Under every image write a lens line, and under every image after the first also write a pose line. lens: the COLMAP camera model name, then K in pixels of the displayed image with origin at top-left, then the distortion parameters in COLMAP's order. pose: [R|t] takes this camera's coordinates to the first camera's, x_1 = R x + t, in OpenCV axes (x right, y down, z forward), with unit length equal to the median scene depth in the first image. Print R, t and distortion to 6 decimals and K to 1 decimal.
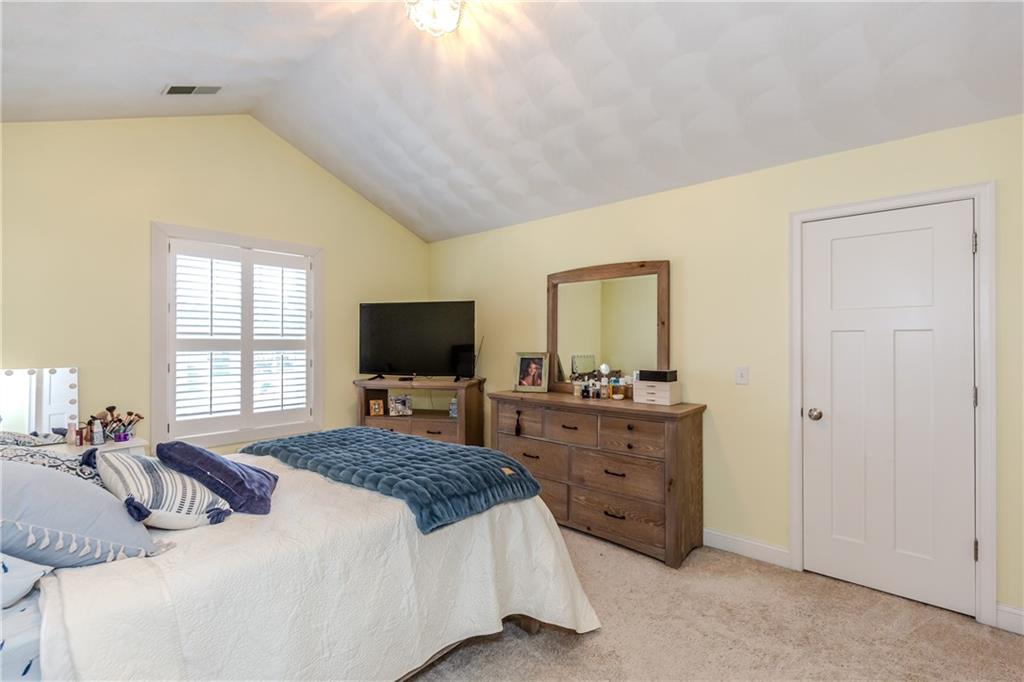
lens RADIAL K [[461.6, 0, 508.6], [0, 461.6, 339.9], [0, 0, 1]] dist [0.002483, 0.000615]
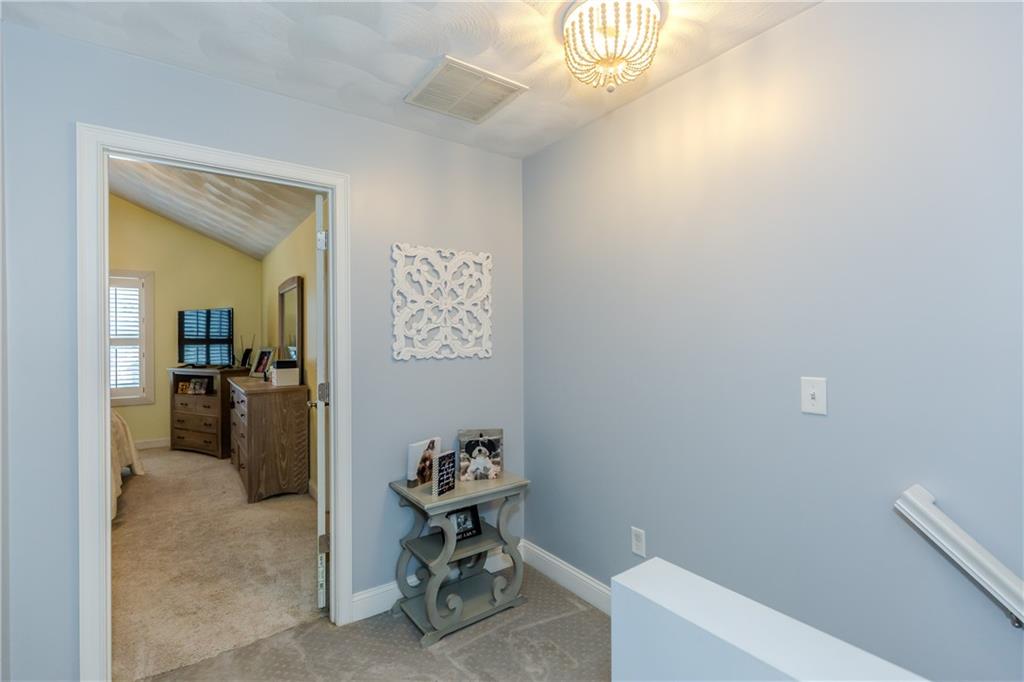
lens RADIAL K [[461.6, 0, 508.6], [0, 461.6, 339.9], [0, 0, 1]] dist [0.002483, 0.000615]
pose [[0.974215, -0.003182, -0.225599, 1.004697], [0.006005, 0.999912, 0.011829, -0.005559], [0.225542, -0.012878, 0.974148, -0.118818]]
